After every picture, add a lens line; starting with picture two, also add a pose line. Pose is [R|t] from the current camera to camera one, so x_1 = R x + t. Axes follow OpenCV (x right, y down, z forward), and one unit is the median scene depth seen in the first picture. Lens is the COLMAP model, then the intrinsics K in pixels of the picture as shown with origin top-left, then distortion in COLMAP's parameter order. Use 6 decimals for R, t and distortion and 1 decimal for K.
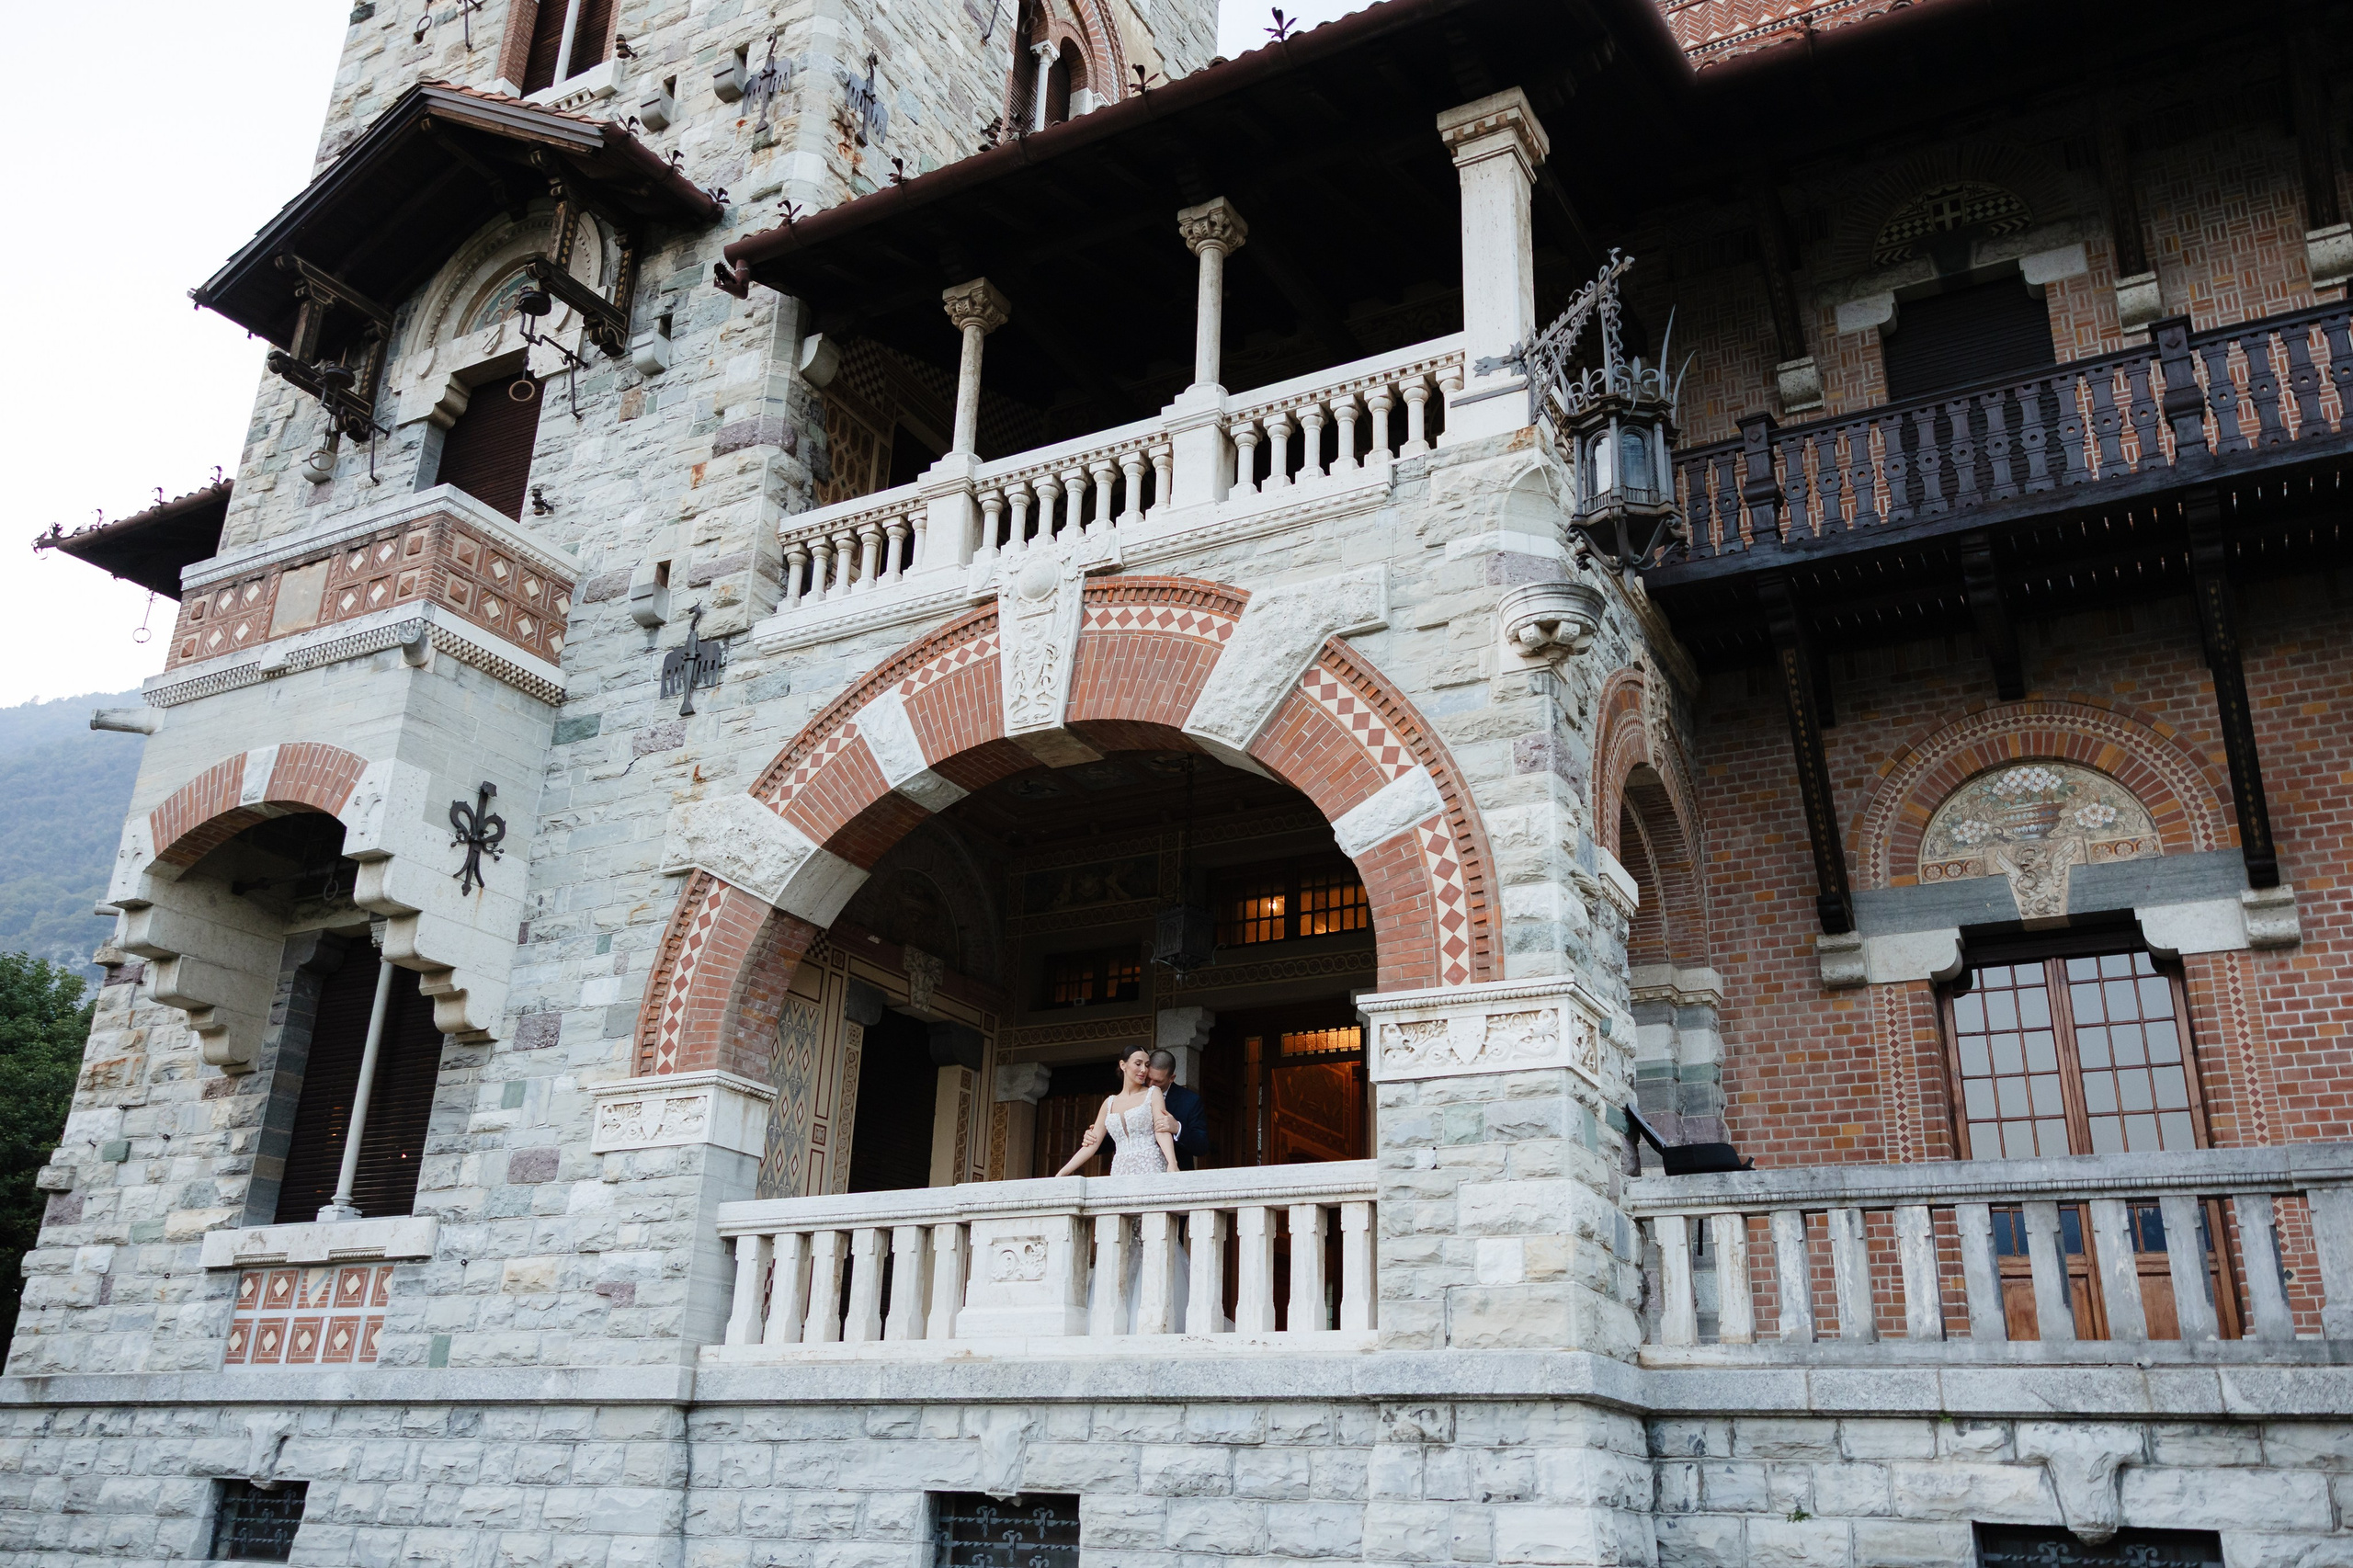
lens RADIAL K [[1898.0, 0, 1169.6], [0, 1898.0, 787.7], [0, 0, 1]] dist [0.003028, 0.012735]
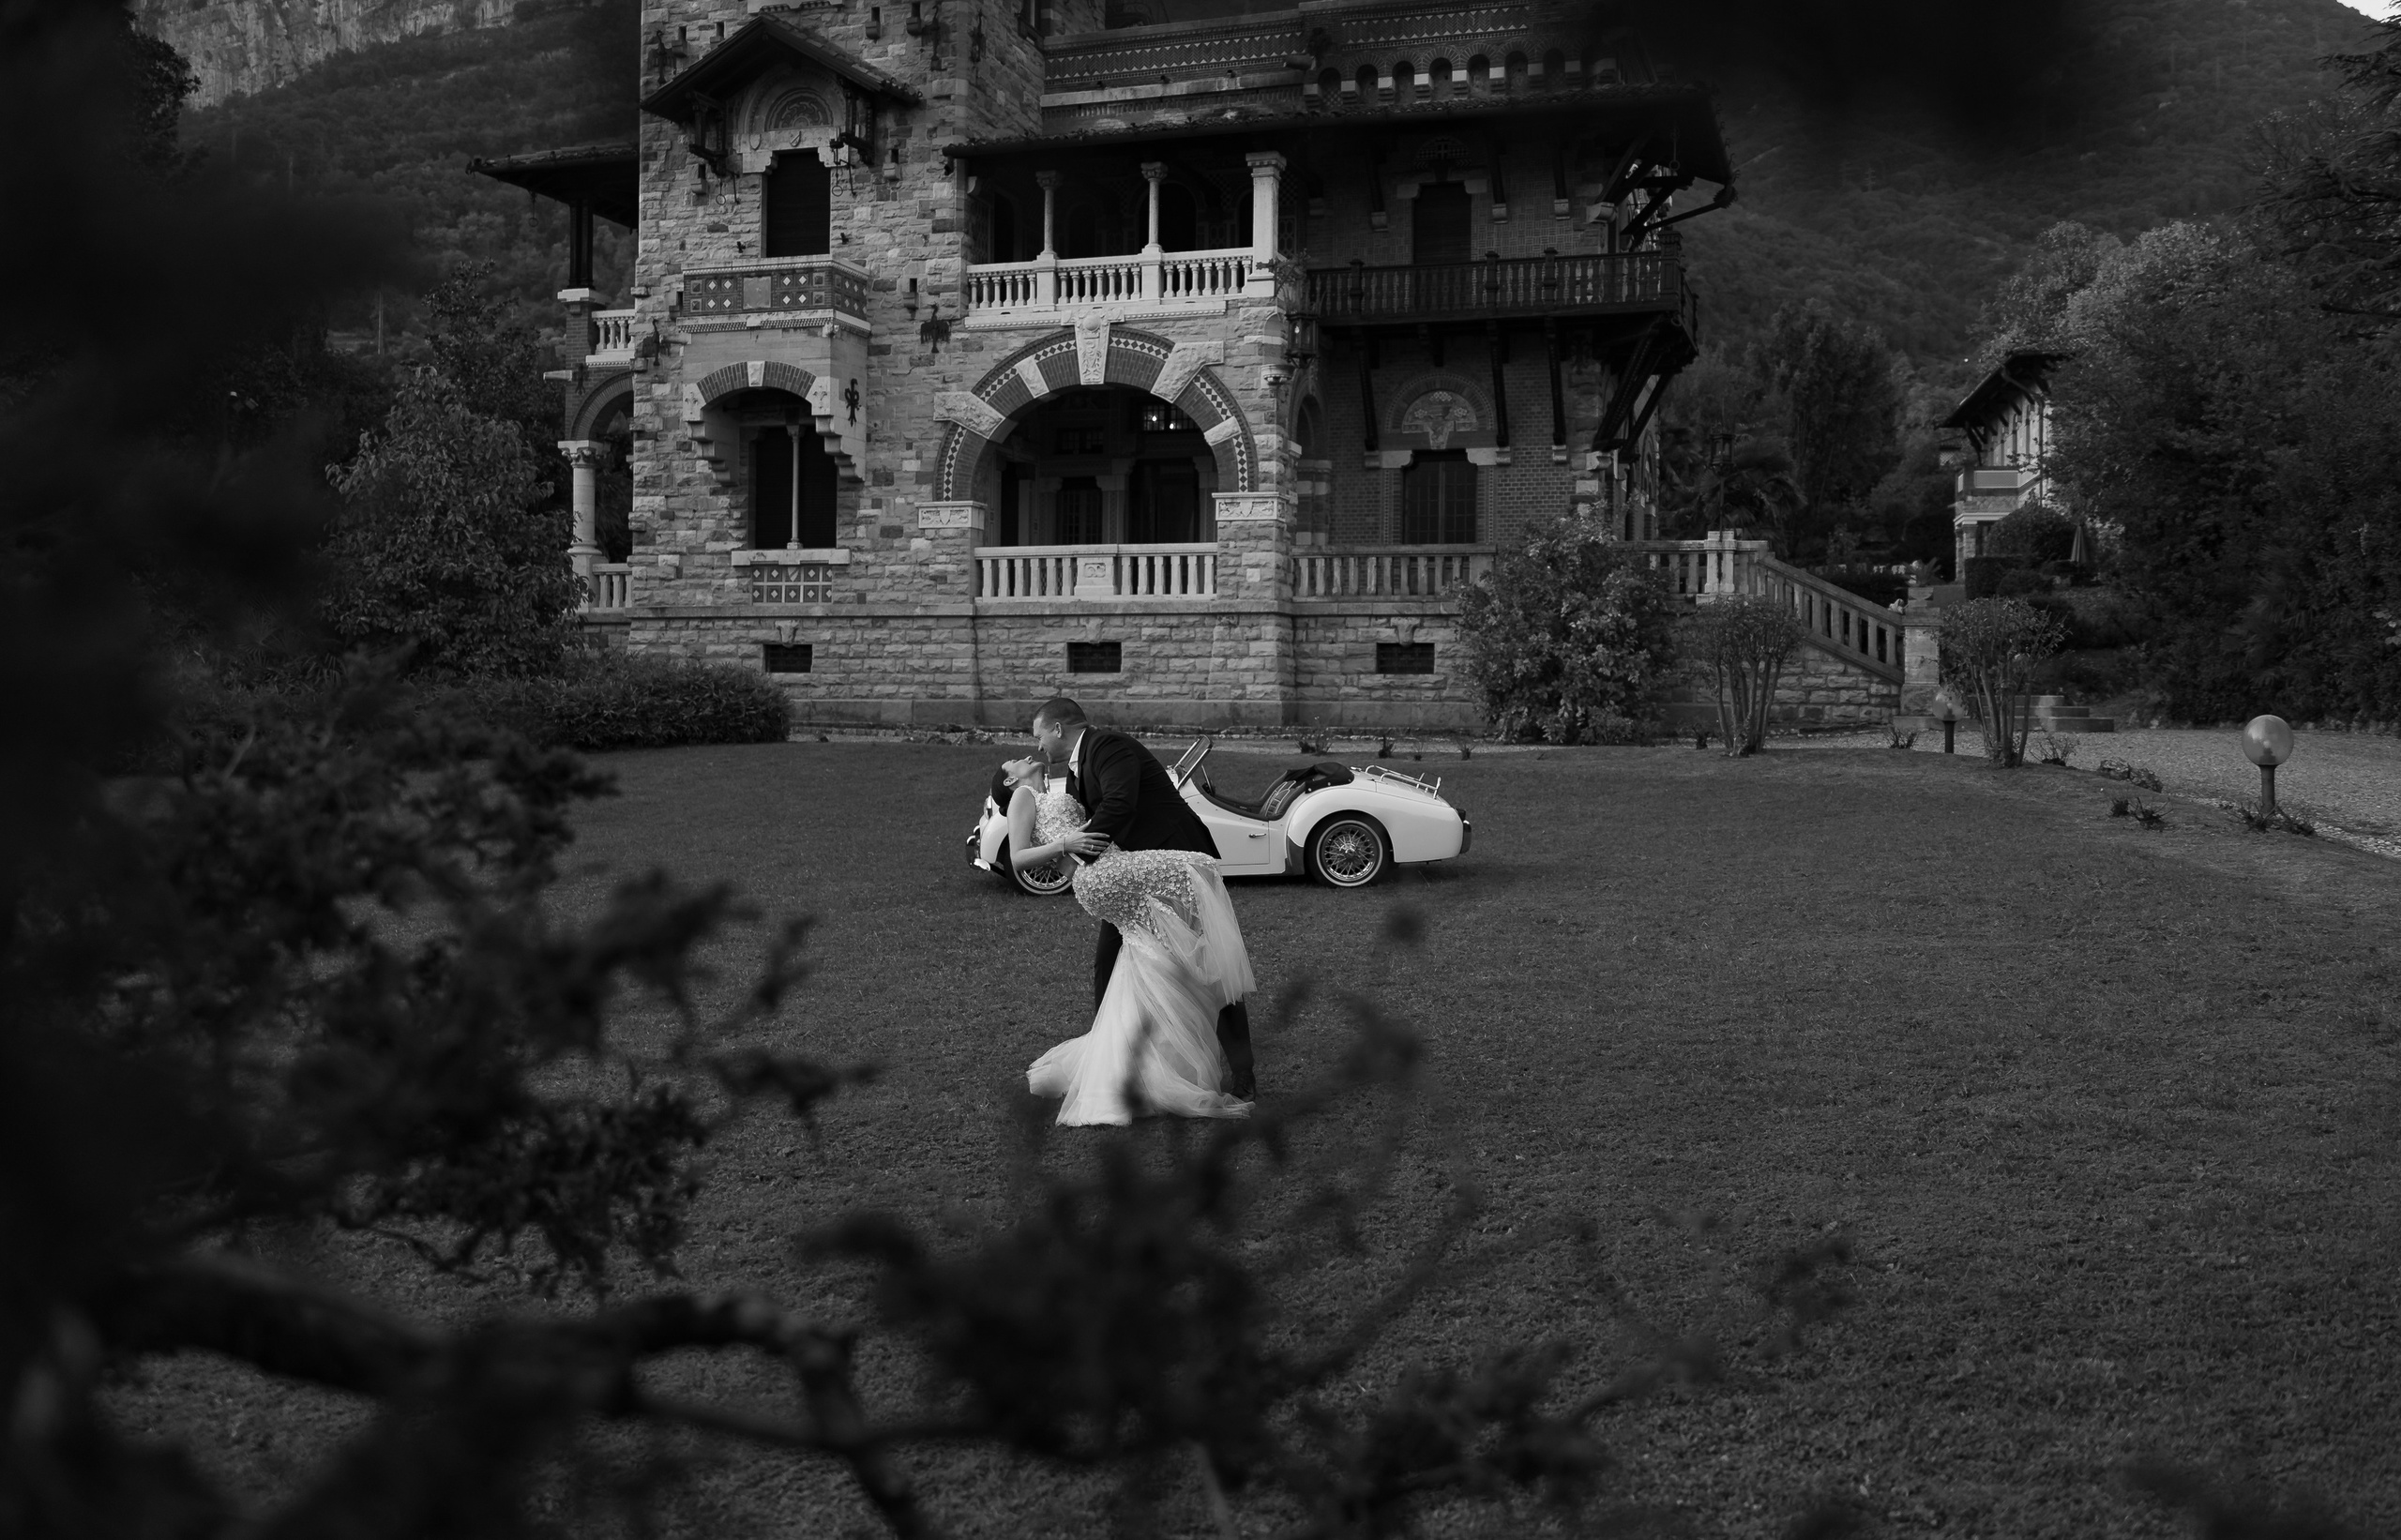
lens RADIAL K [[2035.6, 0, 1270.1], [0, 2035.6, 694.8], [0, 0, 1]] dist [0.006654, 0.010853]
pose [[0.979022, -0.024742, 0.202248, -0.403128], [-0.050448, 0.932261, 0.358252, -0.641455], [-0.197412, -0.360939, 0.911456, -1.800567]]
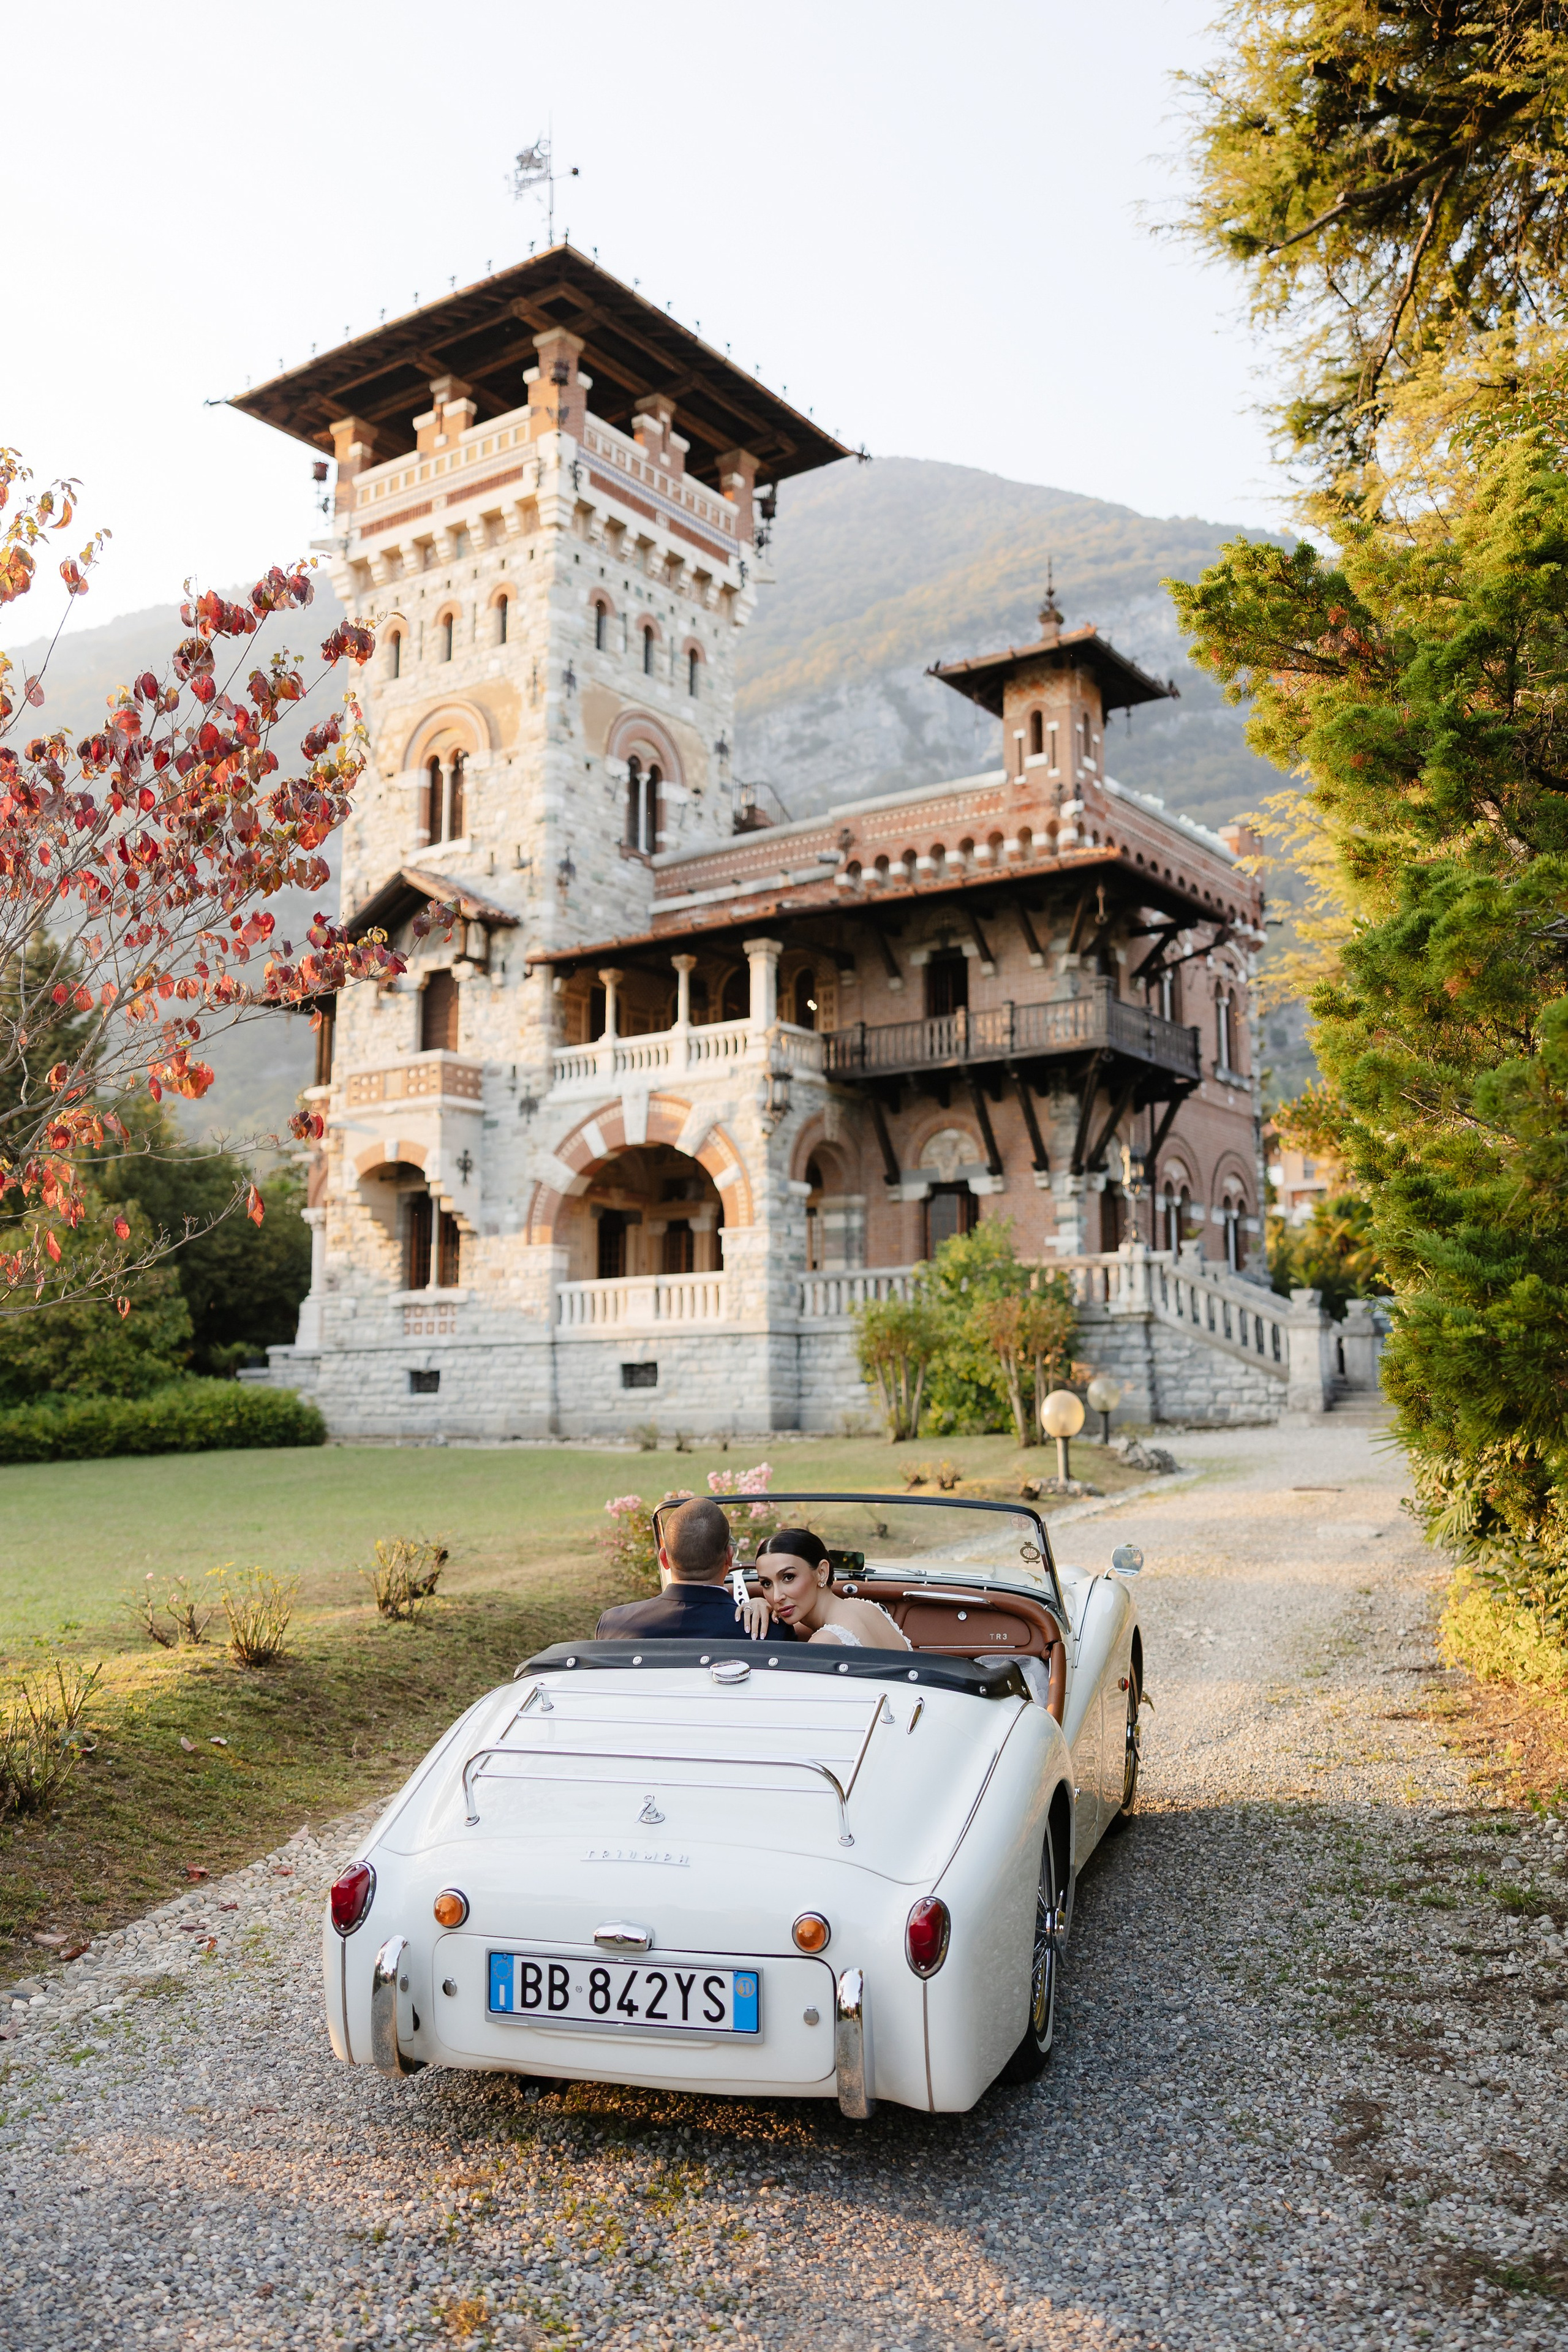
lens RADIAL K [[1987.0, 0, 795.0], [0, 1987.0, 1127.0], [0, 0, 1]] dist [0.010049, -0.000371]
pose [[0.992970, -0.054893, -0.104872, 0.528491], [0.076130, 0.974581, 0.210705, -0.710550], [0.090640, -0.217207, 0.971908, -2.160286]]
